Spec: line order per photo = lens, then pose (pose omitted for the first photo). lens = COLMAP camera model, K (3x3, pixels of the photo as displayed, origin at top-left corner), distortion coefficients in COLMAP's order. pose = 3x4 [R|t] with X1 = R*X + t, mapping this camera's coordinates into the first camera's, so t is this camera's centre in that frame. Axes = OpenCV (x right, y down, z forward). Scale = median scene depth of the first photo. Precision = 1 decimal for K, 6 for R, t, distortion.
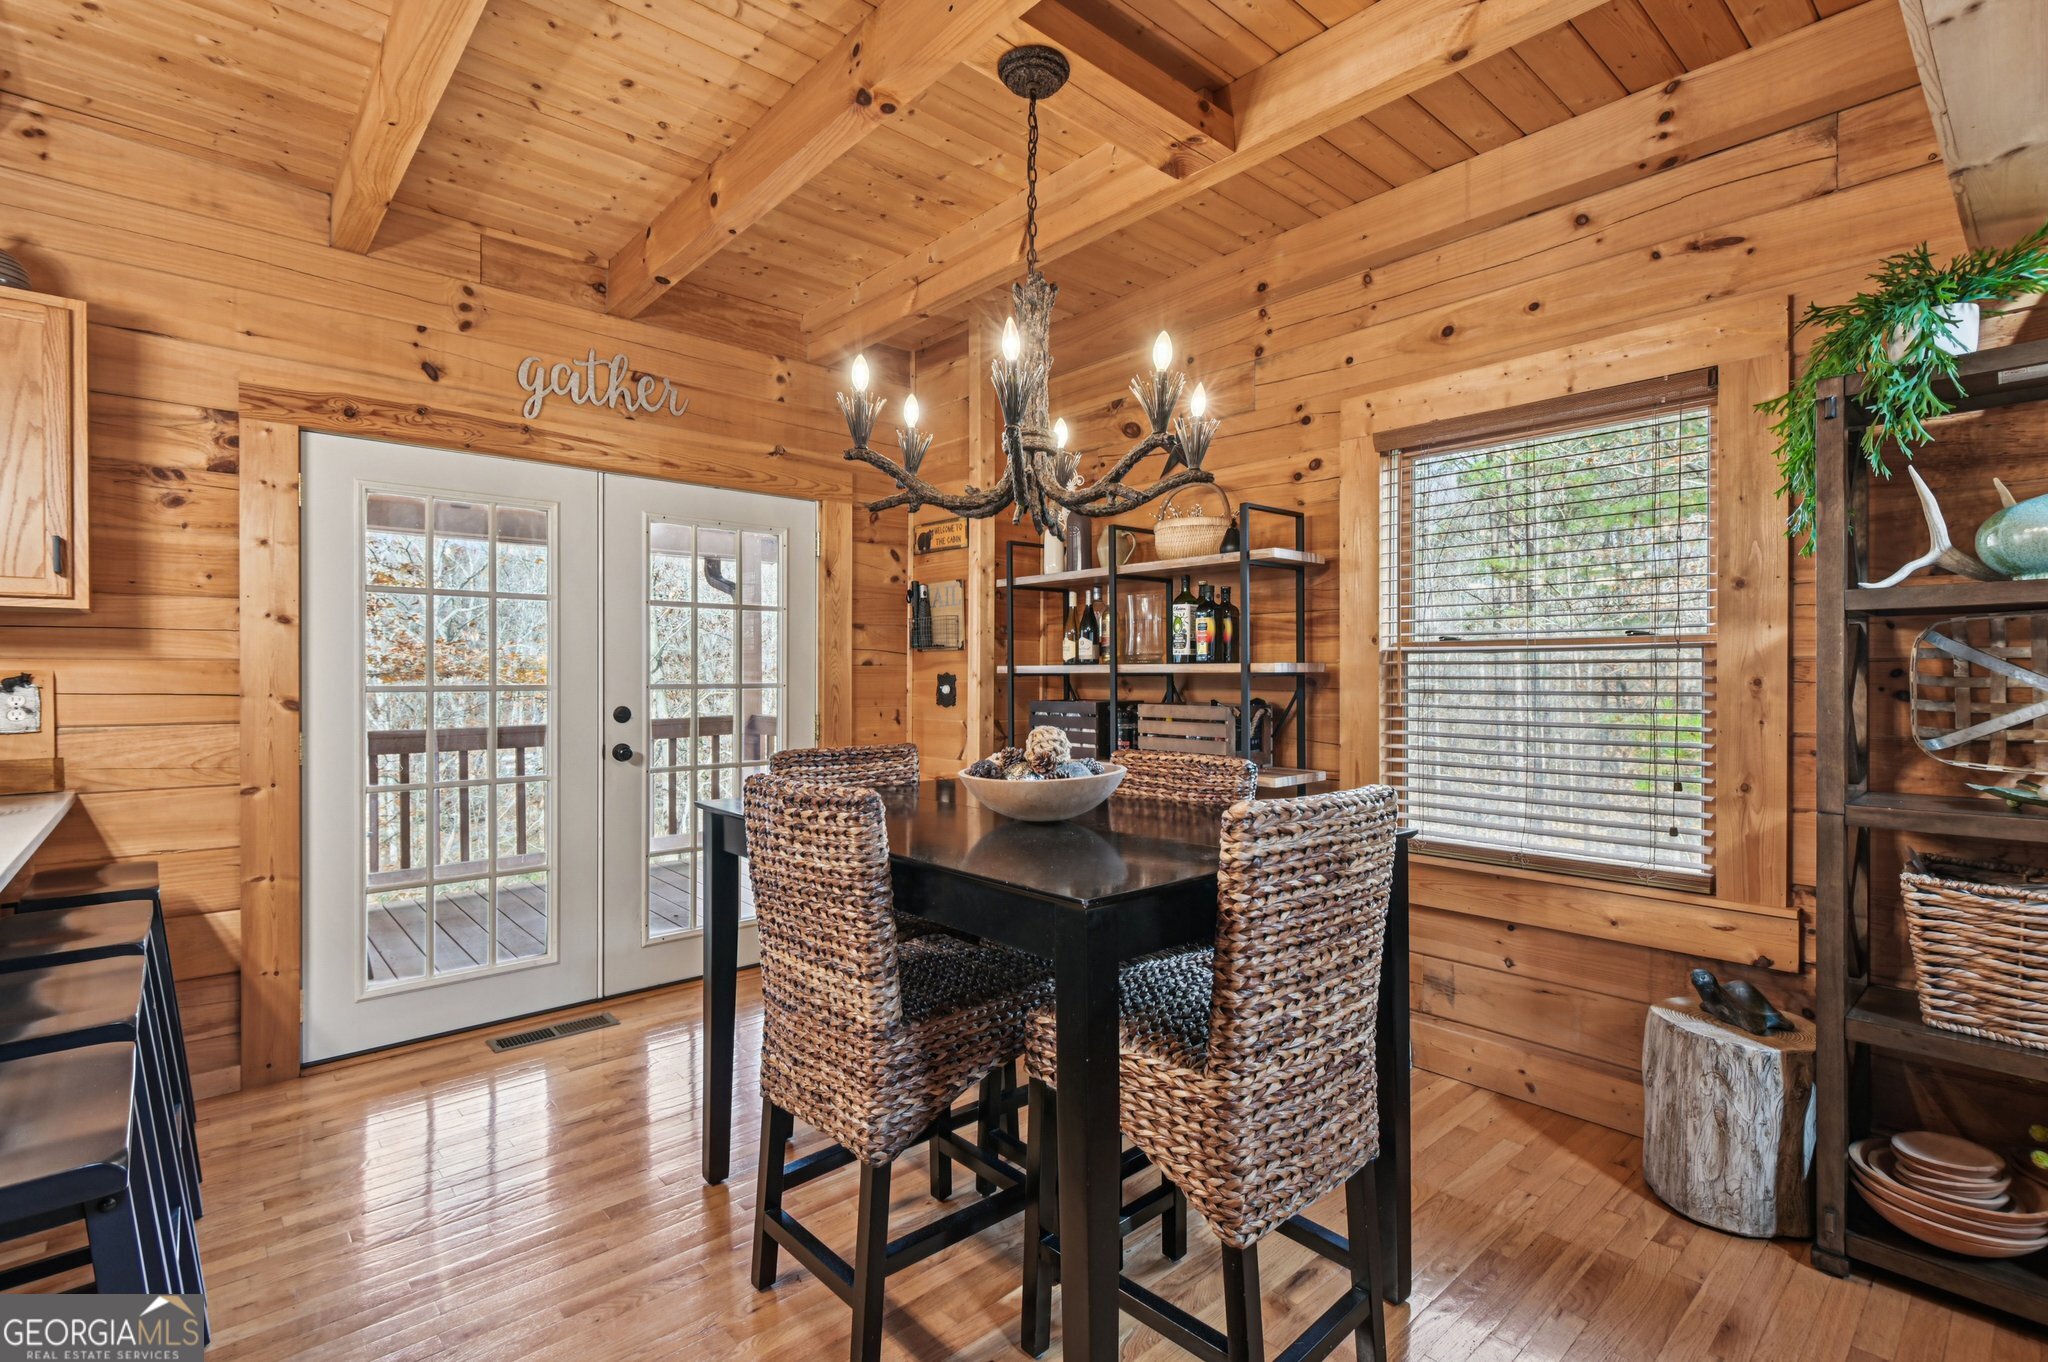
lens RADIAL K [[946.8, 0, 1039.0], [0, 946.8, 679.4], [0, 0, 1]] dist [-0.001156, 0.001105]
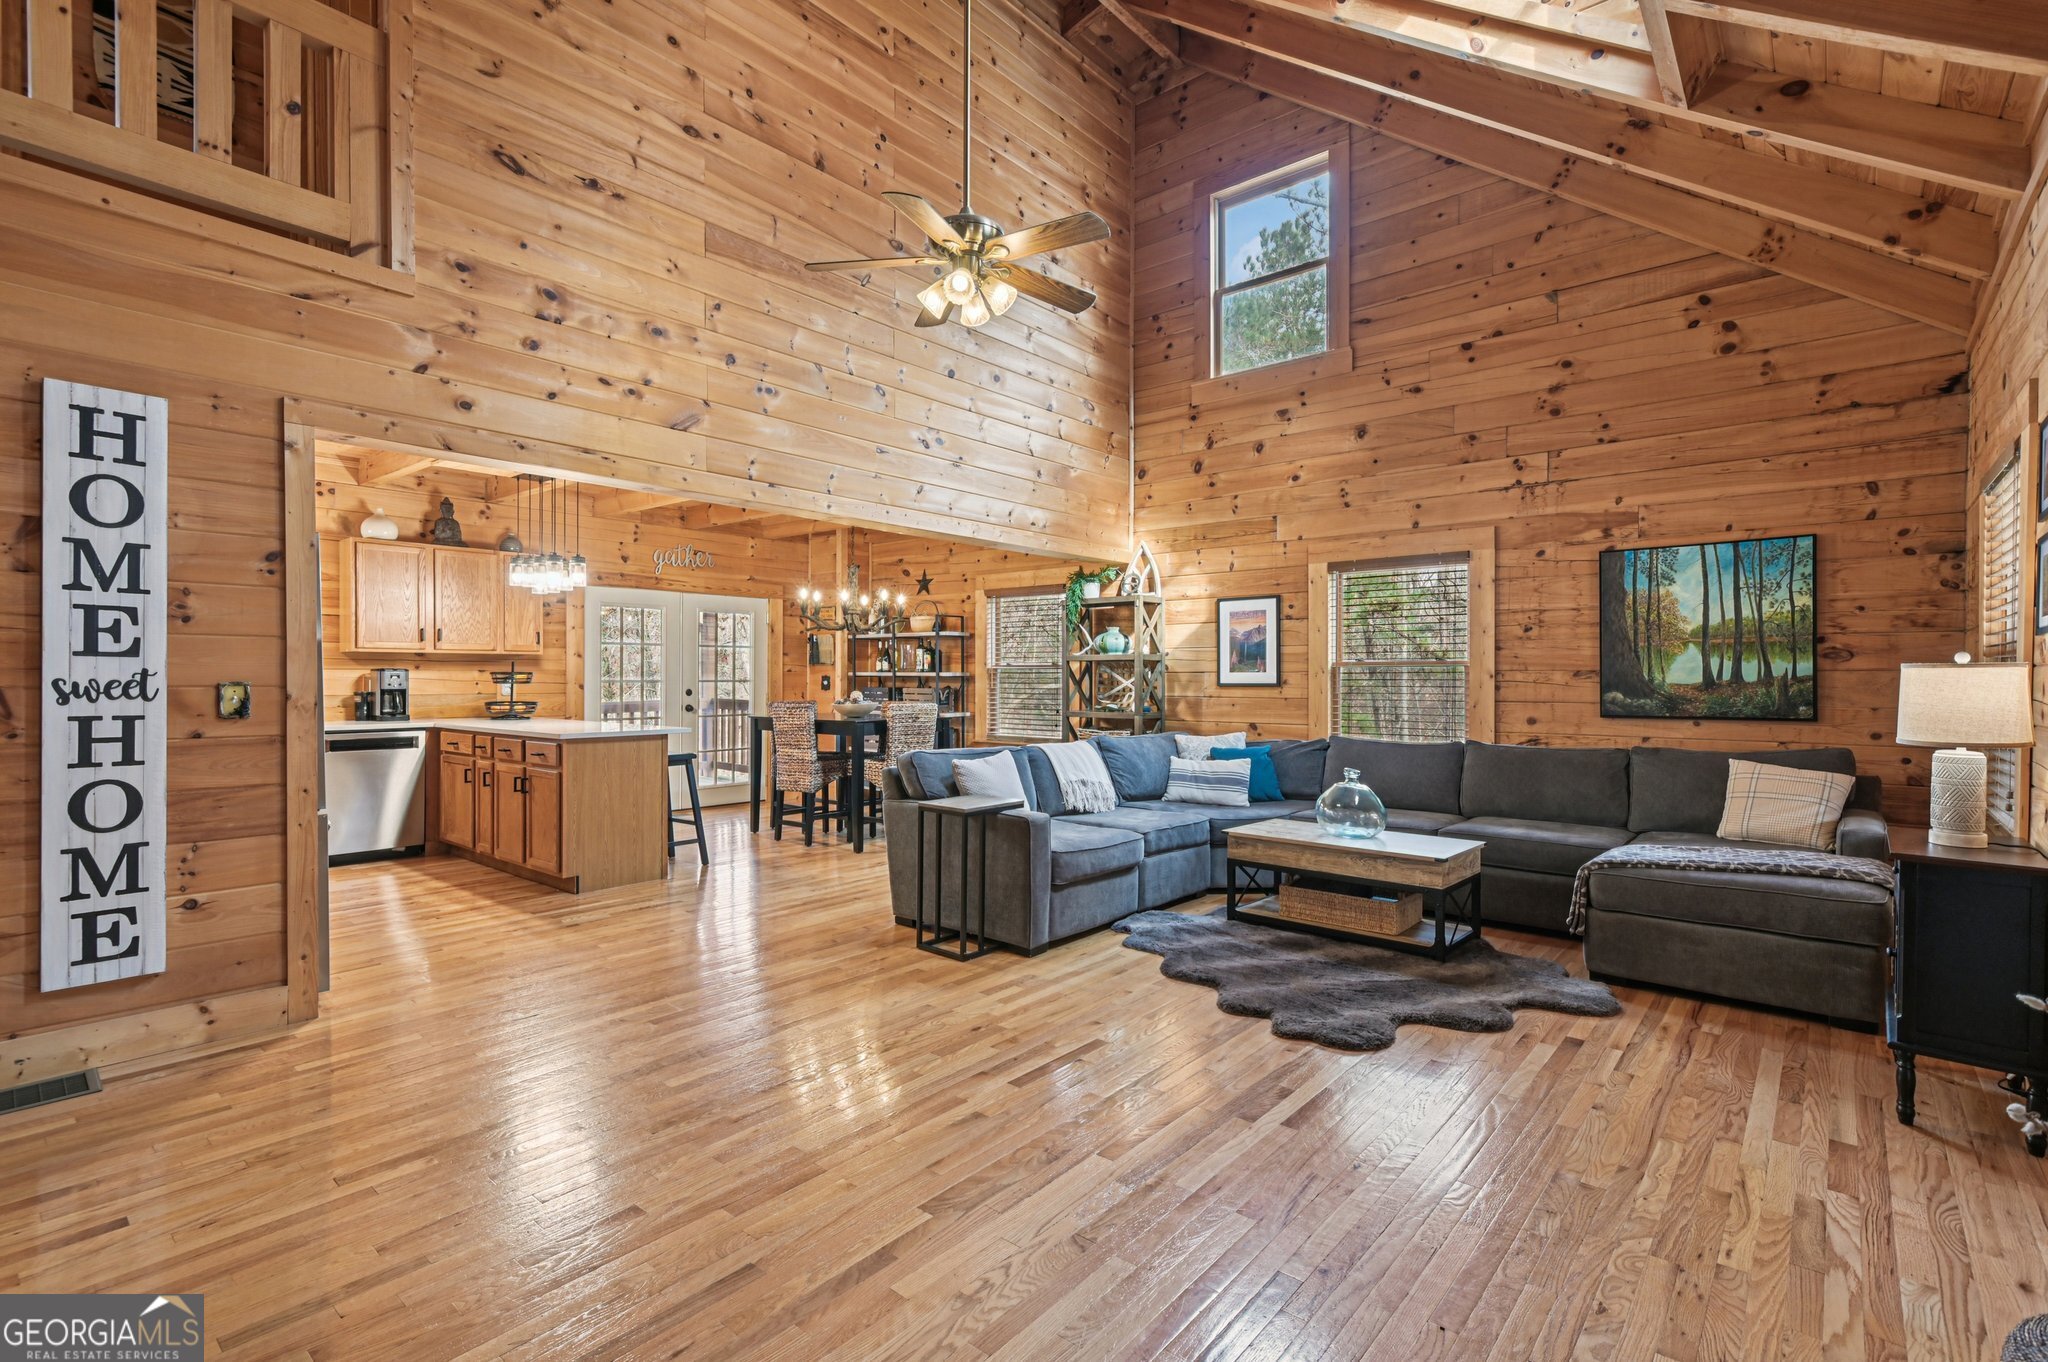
lens RADIAL K [[946.8, 0, 1044.1], [0, 946.8, 676.1], [0, 0, 1]] dist [-0.001156, 0.001105]
pose [[0.989937, 0.001983, 0.141495, 0.144324], [-0.001546, 0.999994, -0.003200, 0.002188], [-0.141500, 0.002949, 0.989934, -1.933228]]
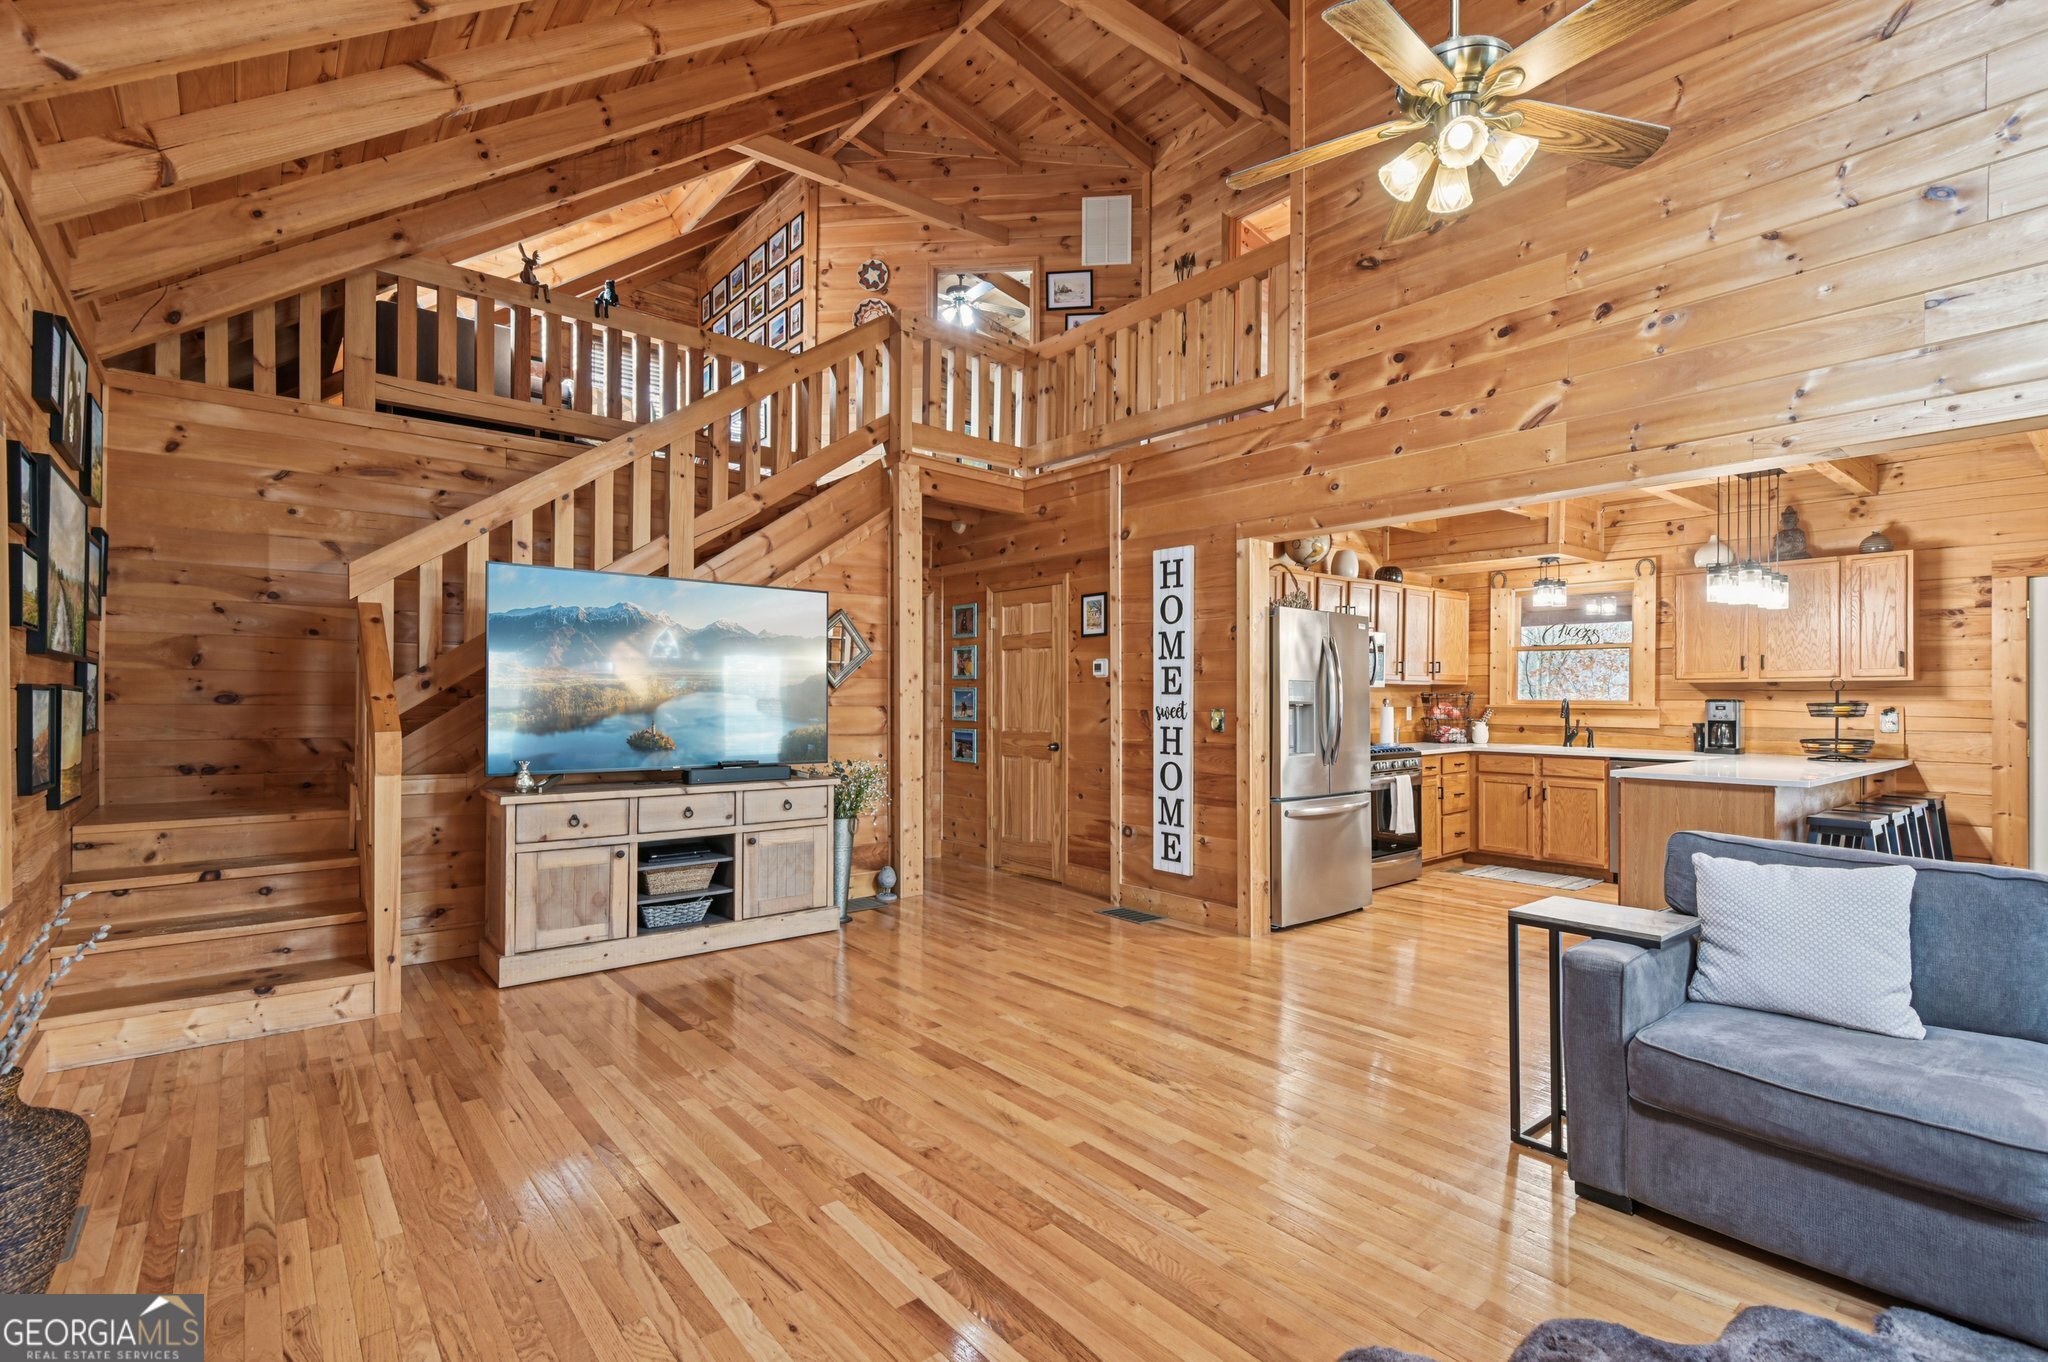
lens RADIAL K [[946.8, 0, 1034.4], [0, 946.8, 699.5], [0, 0, 1]] dist [-0.001156, 0.001105]
pose [[-0.043575, -0.000259, -0.999050, 1.222043], [-0.007042, 0.999975, 0.000048, -0.009651], [0.999025, 0.007037, -0.043576, -0.914468]]
